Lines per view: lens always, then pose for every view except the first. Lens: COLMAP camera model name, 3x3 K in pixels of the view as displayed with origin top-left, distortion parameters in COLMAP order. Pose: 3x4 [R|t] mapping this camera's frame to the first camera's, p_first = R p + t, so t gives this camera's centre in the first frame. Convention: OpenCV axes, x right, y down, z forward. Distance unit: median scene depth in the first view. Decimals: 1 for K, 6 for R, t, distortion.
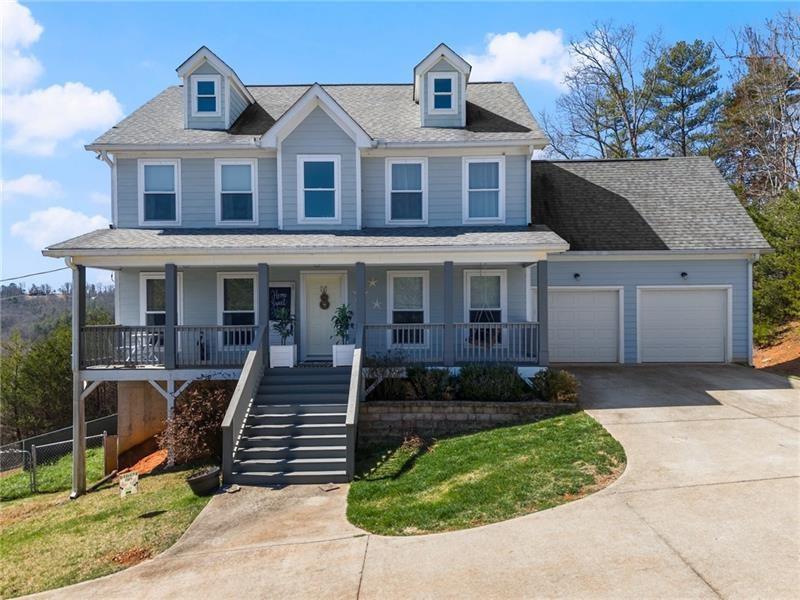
lens RADIAL K [[596.2, 0, 402.0], [0, 596.2, 318.0], [0, 0, 1]] dist [0.053401, -0.043436]
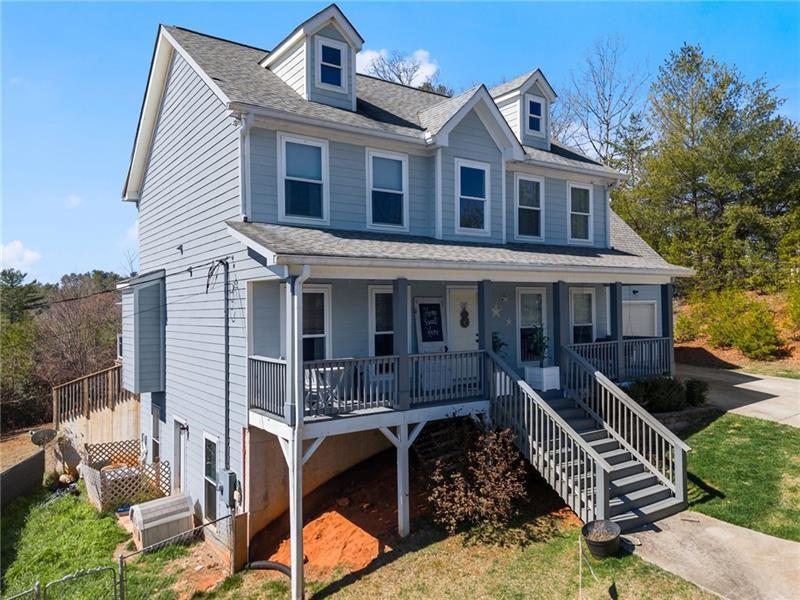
lens RADIAL K [[596.2, 0, 406.4], [0, 596.2, 301.4], [0, 0, 1]] dist [0.053401, -0.043436]
pose [[0.809566, 0.003287, 0.587020, -0.747690], [0.009657, 0.999774, -0.018917, -0.038677], [-0.586949, 0.020983, 0.809352, 0.312524]]
